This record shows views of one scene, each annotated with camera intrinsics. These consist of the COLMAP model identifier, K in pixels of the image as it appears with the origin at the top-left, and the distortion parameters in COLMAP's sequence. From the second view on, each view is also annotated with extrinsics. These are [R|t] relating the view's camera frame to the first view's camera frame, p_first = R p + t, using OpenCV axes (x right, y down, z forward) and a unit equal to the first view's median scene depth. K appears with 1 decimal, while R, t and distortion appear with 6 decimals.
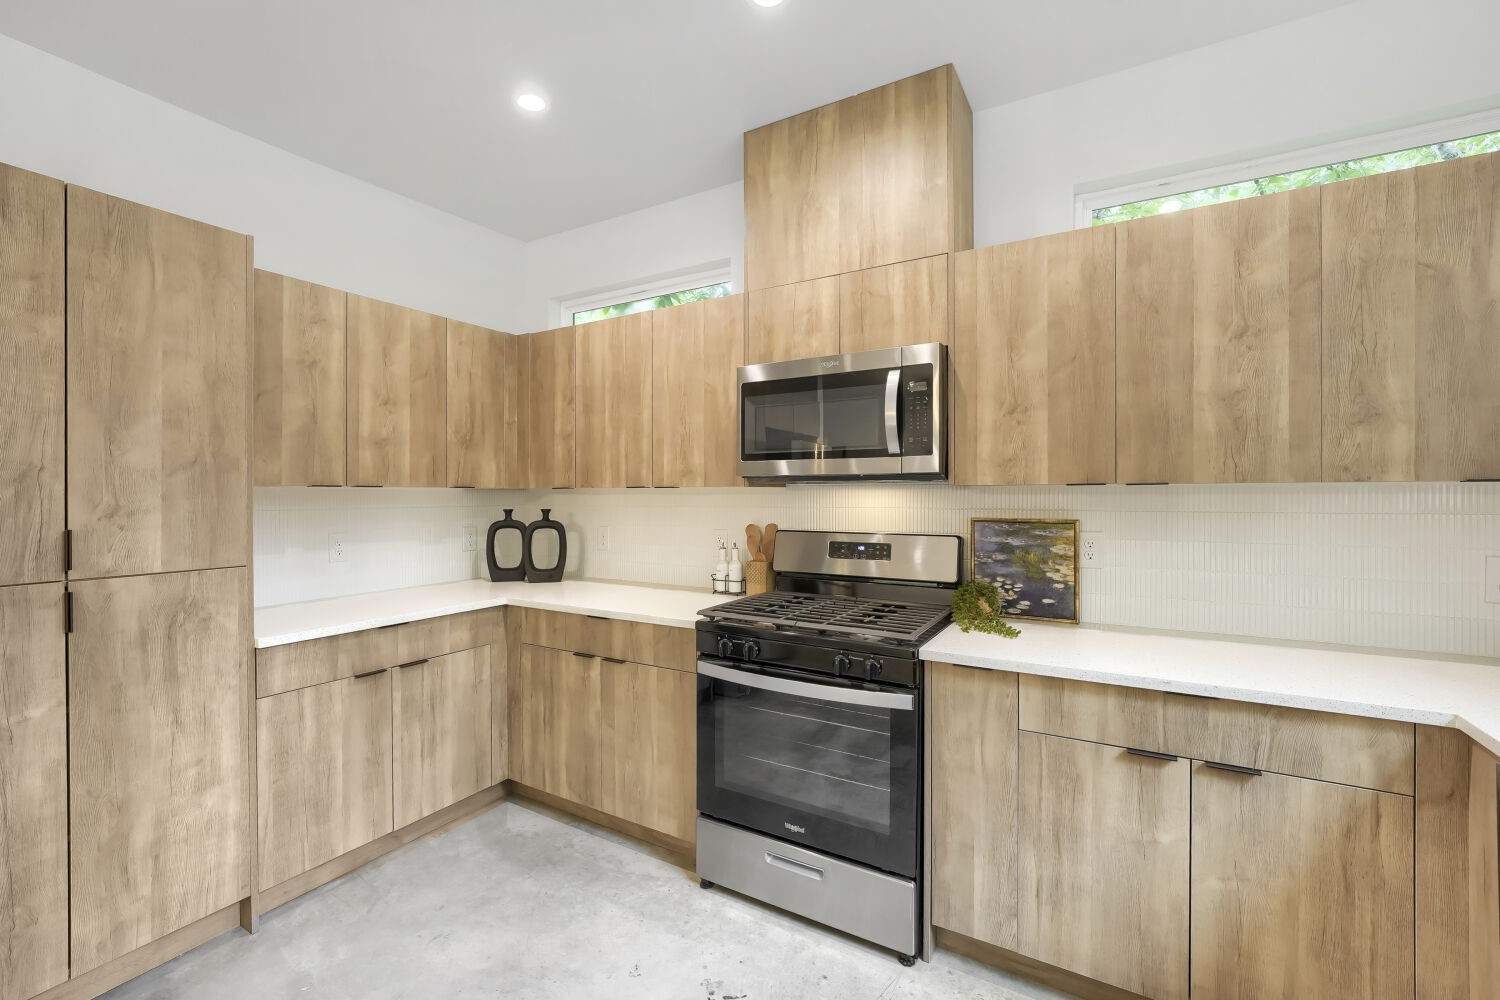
lens RADIAL K [[622.1, 0, 776.6], [0, 622.1, 488.3], [0, 0, 1]] dist [-0.022657, -0.000338]
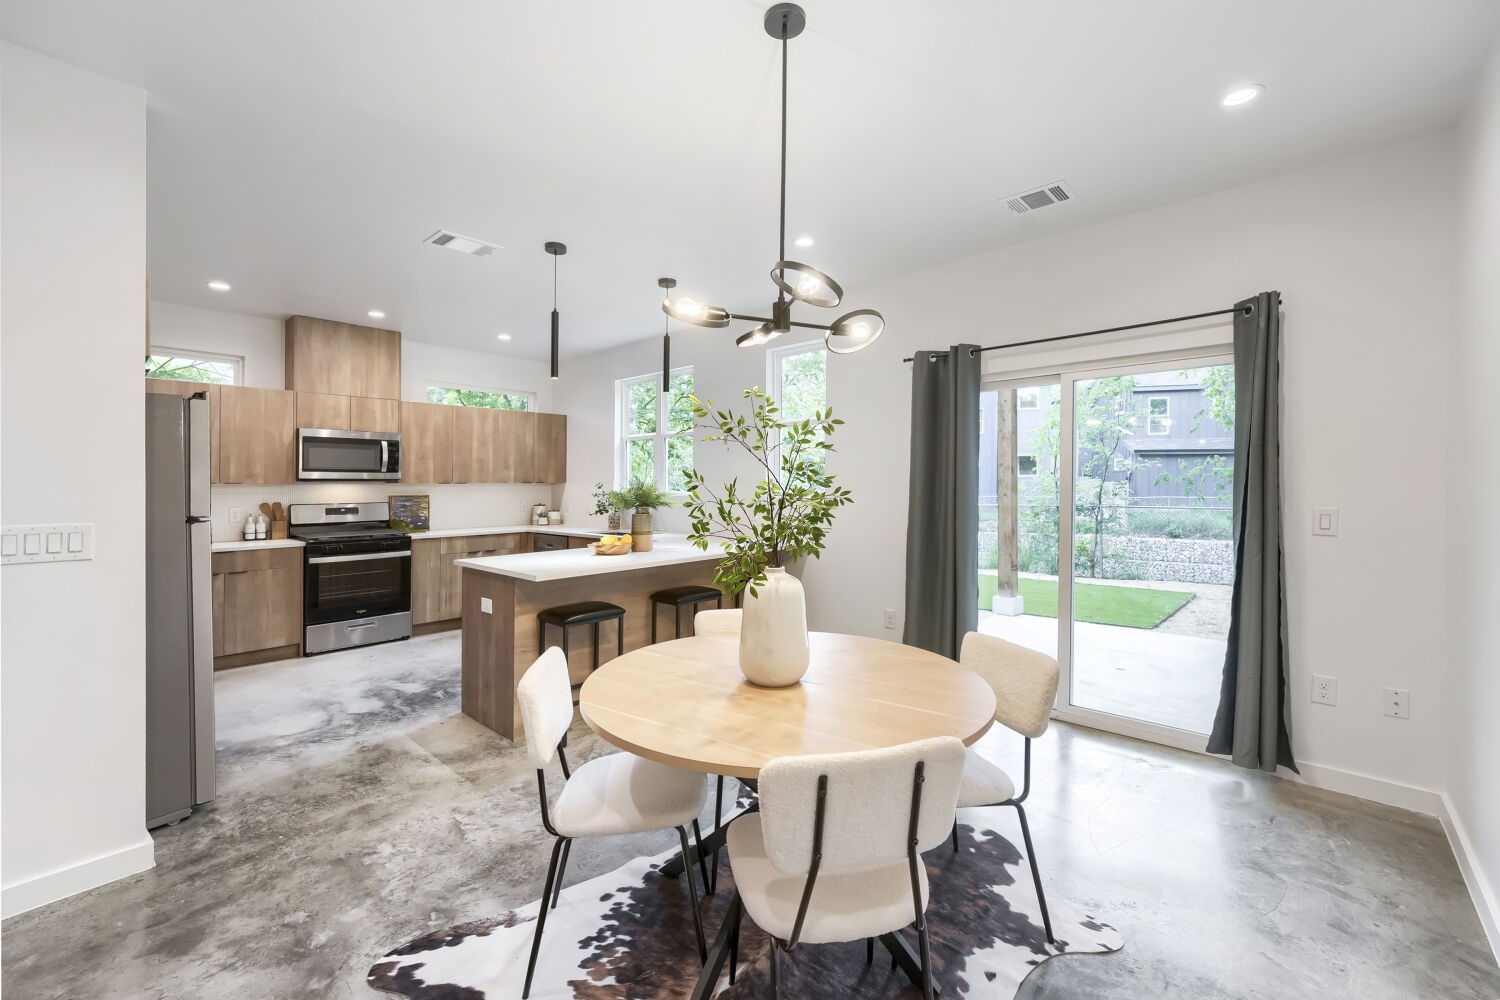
lens RADIAL K [[622.1, 0, 752.3], [0, 622.1, 478.7], [0, 0, 1]] dist [-0.022657, -0.000338]
pose [[0.211258, 0.010991, 0.977369, -2.179989], [-0.001476, 0.999939, -0.010926, 0.003271], [-0.977429, 0.000866, 0.211261, -1.192963]]
